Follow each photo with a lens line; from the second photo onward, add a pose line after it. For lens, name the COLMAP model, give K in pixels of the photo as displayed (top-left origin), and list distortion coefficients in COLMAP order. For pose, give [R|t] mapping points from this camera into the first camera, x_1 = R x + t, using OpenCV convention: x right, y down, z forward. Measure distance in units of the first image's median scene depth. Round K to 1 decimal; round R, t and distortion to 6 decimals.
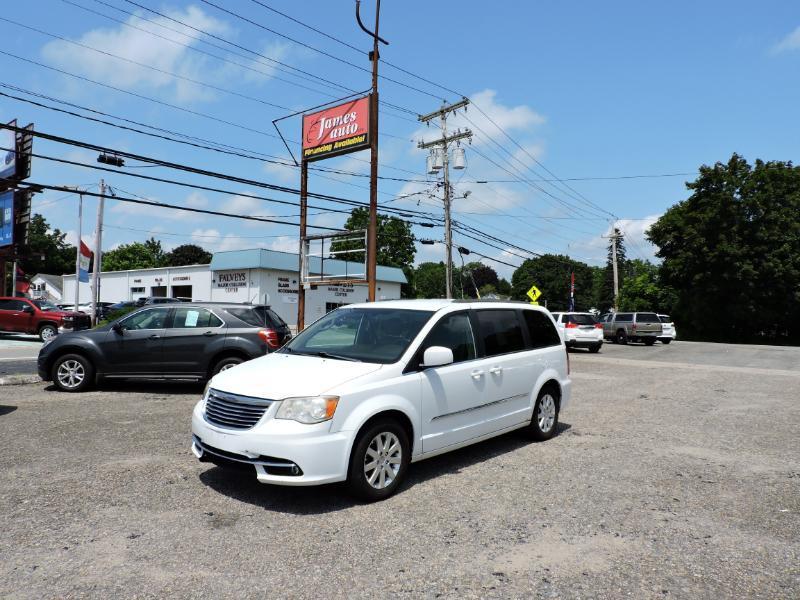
lens RADIAL K [[568.5, 0, 399.8], [0, 568.5, 299.7], [0, 0, 1]] dist [-0.023941, 0.007381]
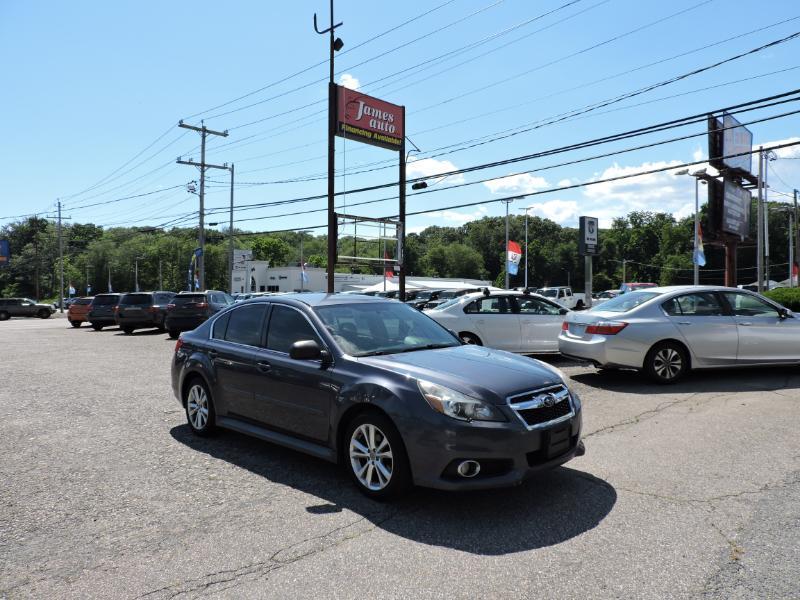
lens RADIAL K [[568.5, 0, 403.4], [0, 568.5, 305.7], [0, 0, 1]] dist [-0.023941, 0.007381]
pose [[0.094993, -0.020939, 0.995258, -1.084414], [-0.019717, 0.999543, 0.022911, 0.019820], [-0.995283, -0.021799, 0.094537, 0.774710]]
